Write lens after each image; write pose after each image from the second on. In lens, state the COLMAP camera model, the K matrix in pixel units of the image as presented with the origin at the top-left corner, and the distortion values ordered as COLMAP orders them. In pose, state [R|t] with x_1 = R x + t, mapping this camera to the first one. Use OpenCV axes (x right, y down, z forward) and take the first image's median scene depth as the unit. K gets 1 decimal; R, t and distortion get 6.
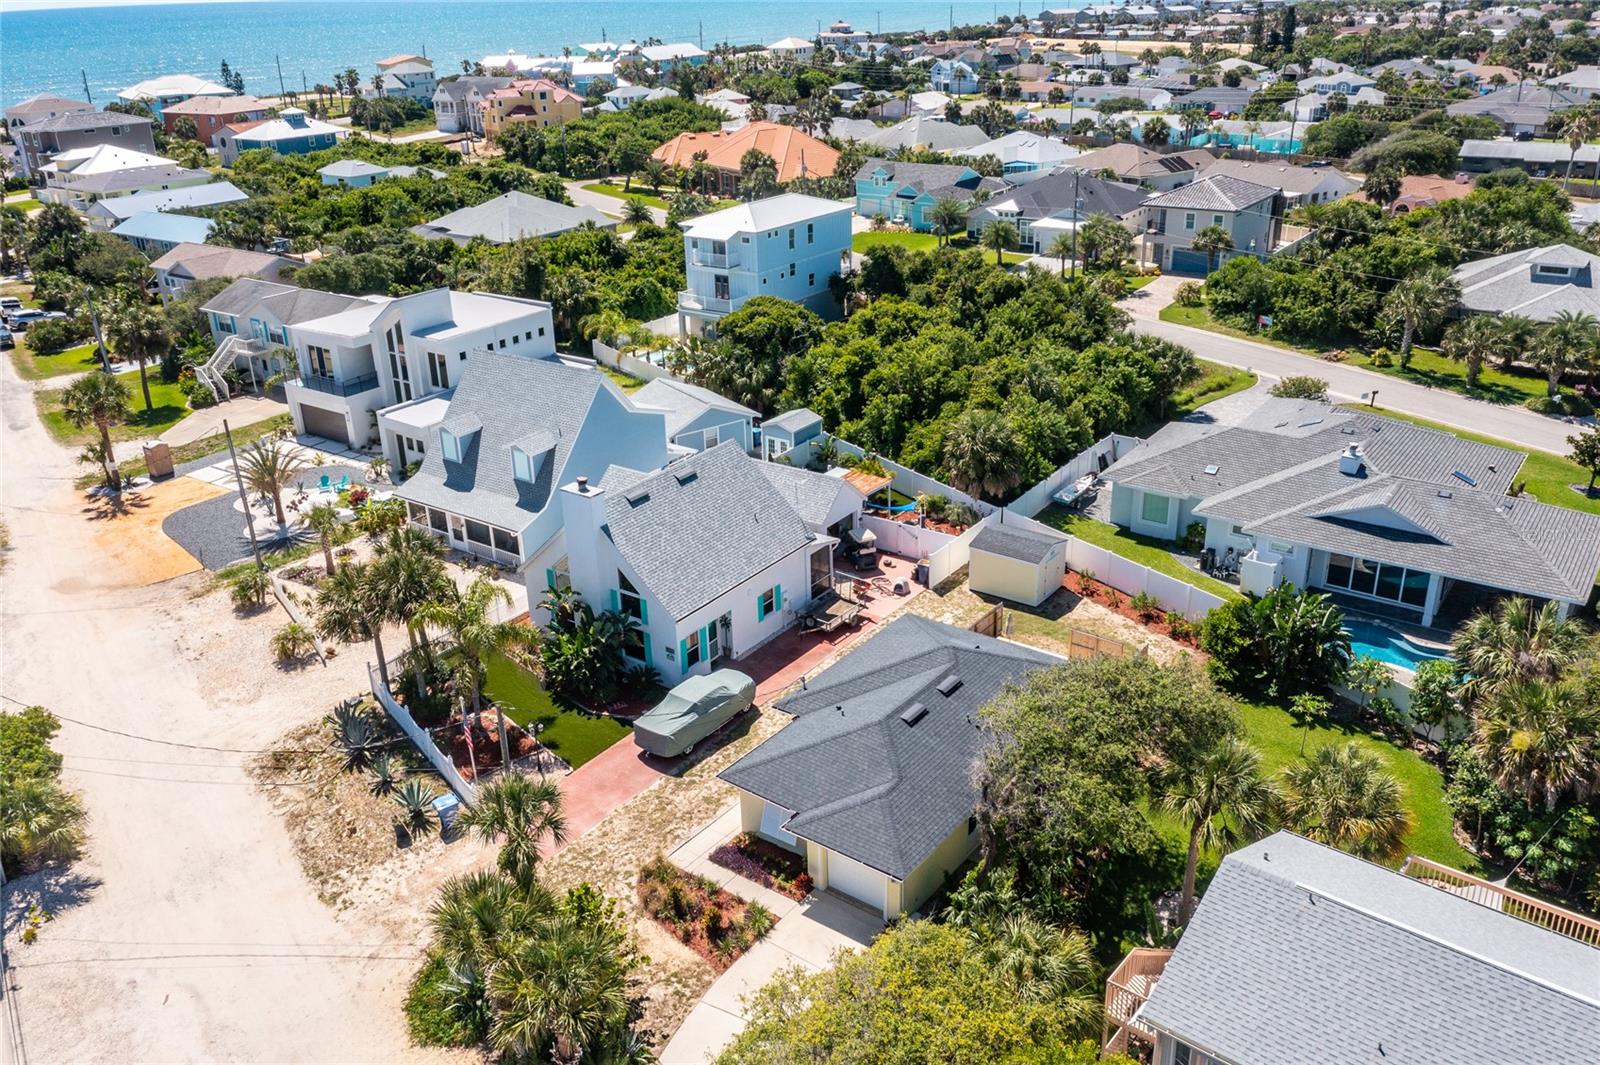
lens RADIAL K [[1270.6, 0, 798.1], [0, 1270.6, 548.2], [0, 0, 1]] dist [-0.019560, 0.039257]
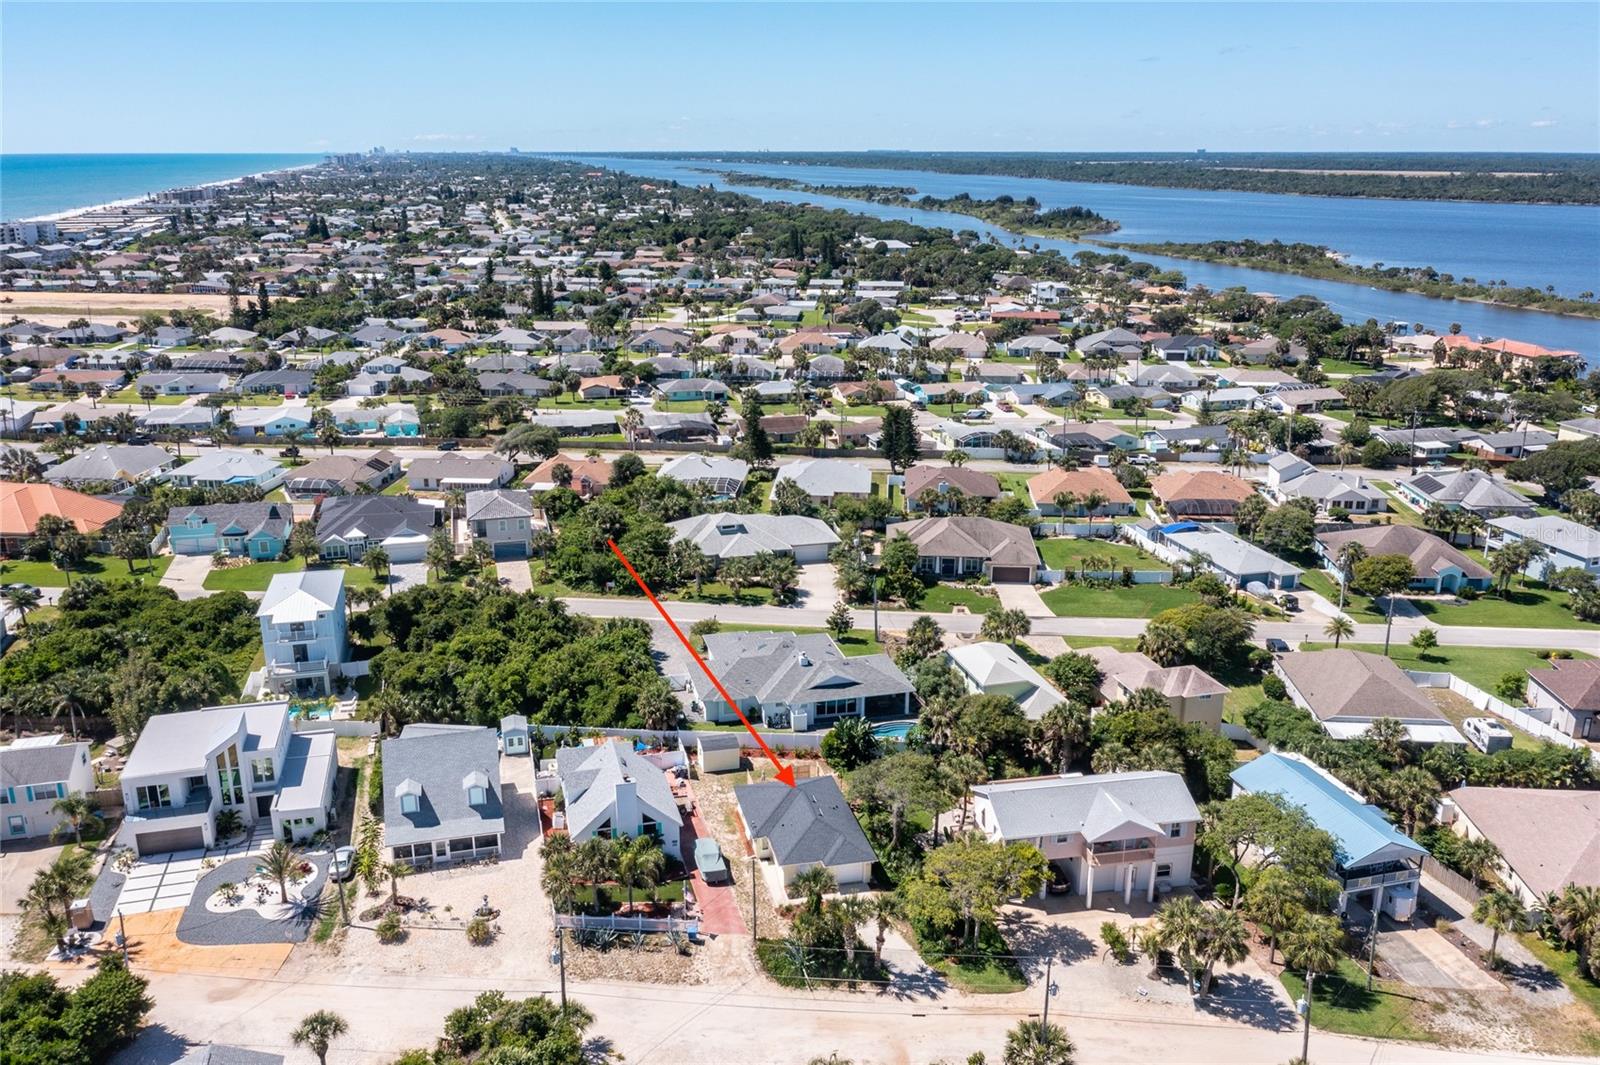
lens RADIAL K [[1270.6, 0, 798.0], [0, 1270.6, 526.4], [0, 0, 1]] dist [-0.019560, 0.039257]
pose [[0.630866, -0.195268, 0.750918, -1.121893], [0.295623, 0.955305, 0.000055, -0.275680], [-0.717367, 0.221954, 0.660395, -0.488951]]
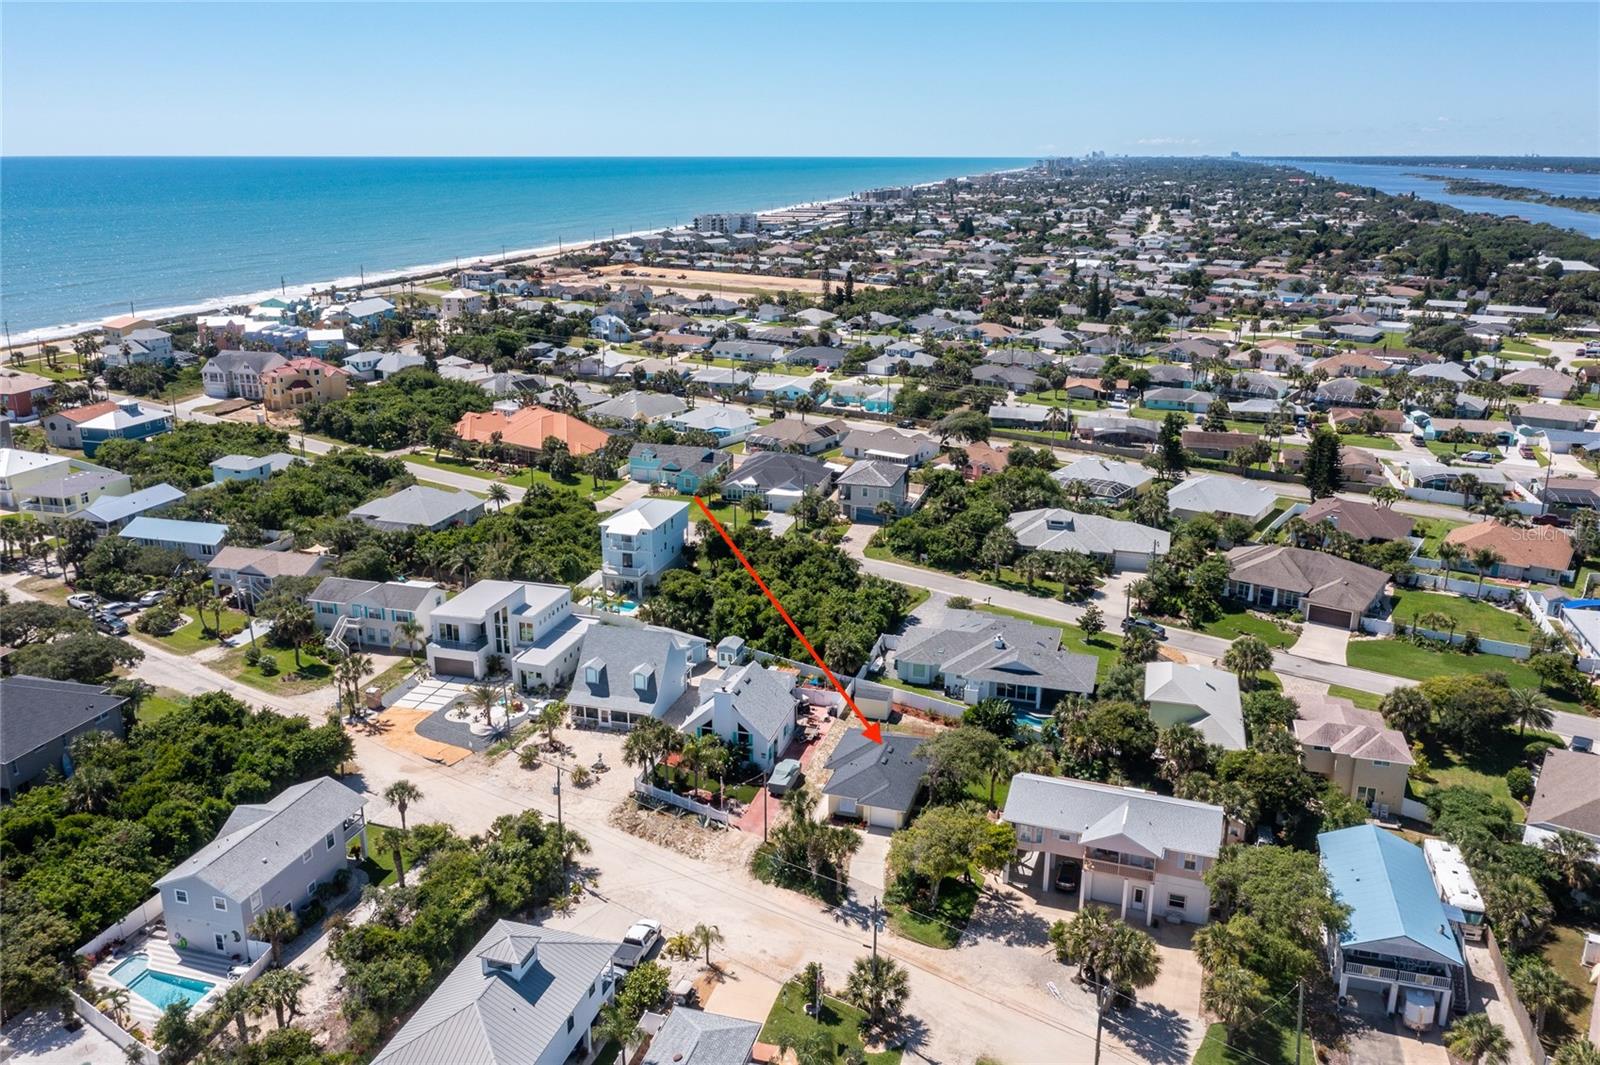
lens RADIAL K [[1270.6, 0, 794.2], [0, 1270.6, 546.0], [0, 0, 1]] dist [-0.019560, 0.039257]
pose [[0.941750, -0.072293, 0.328453, -0.632663], [0.110035, 0.989105, -0.097790, -0.053007], [-0.317805, 0.128235, 0.939444, -1.035111]]
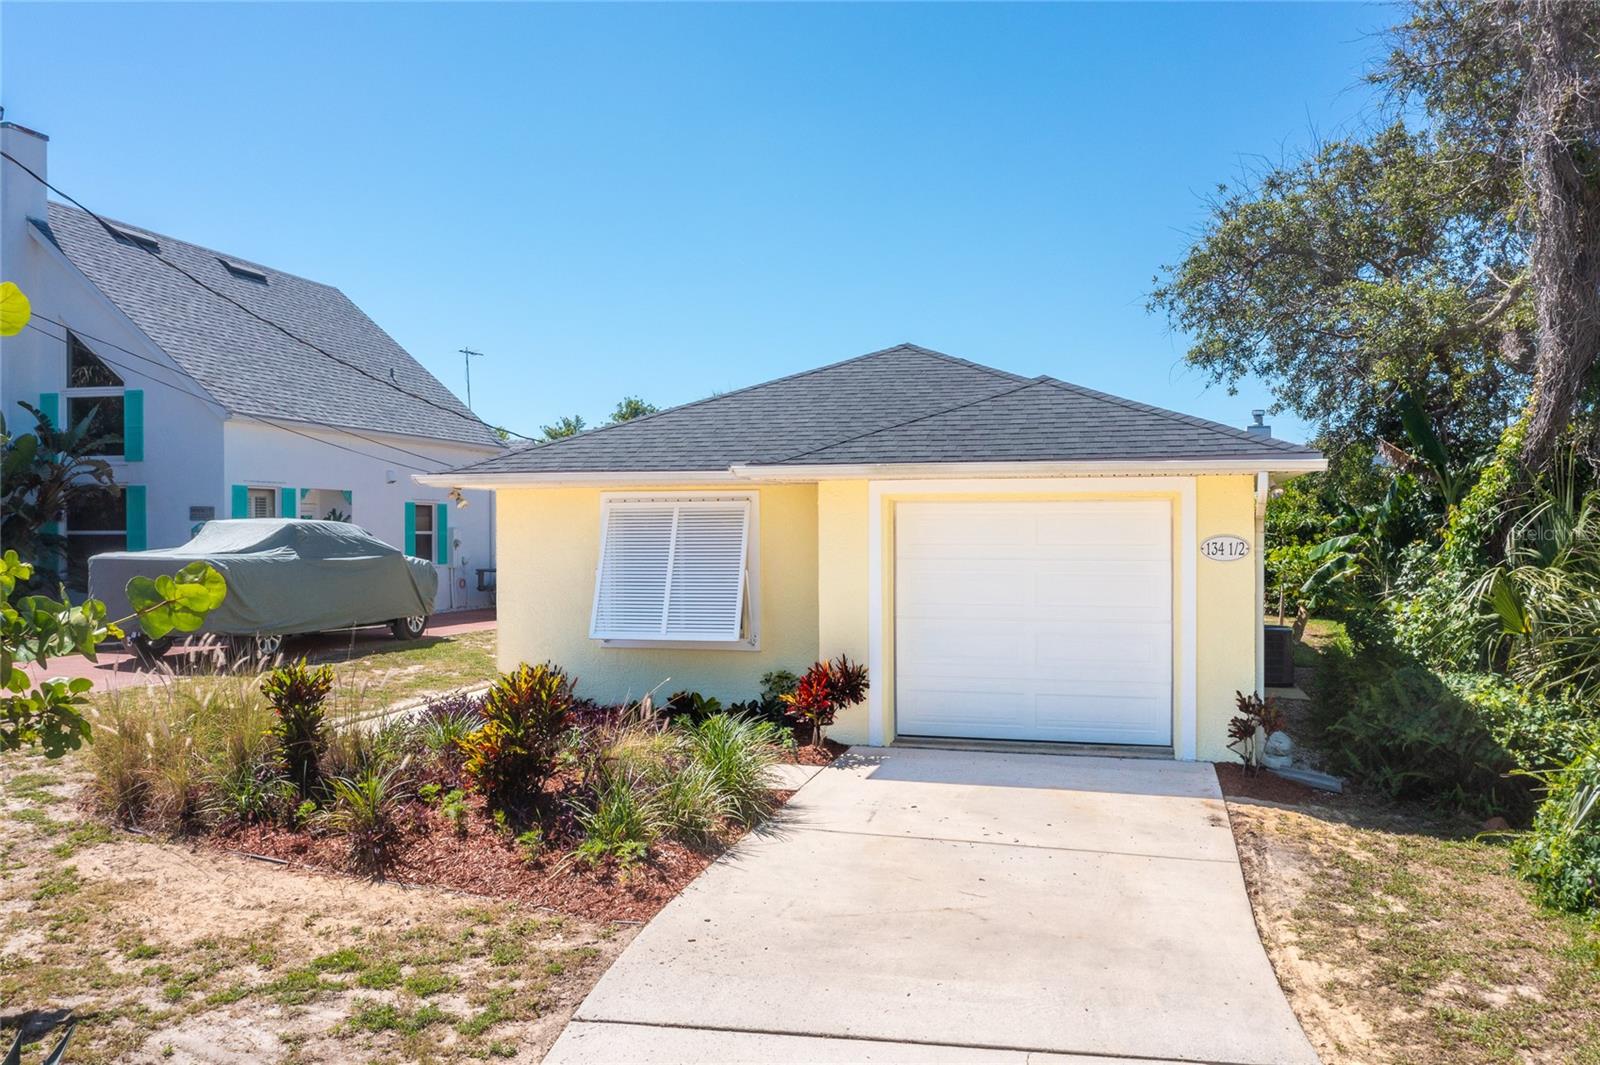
lens RADIAL K [[1270.6, 0, 794.8], [0, 1270.6, 544.3], [0, 0, 1]] dist [-0.019560, 0.039257]
pose [[0.927034, 0.023408, 0.374246, -0.060764], [0.130367, 0.915669, -0.380202, 0.205884], [-0.351586, 0.401250, 0.845805, 0.480274]]
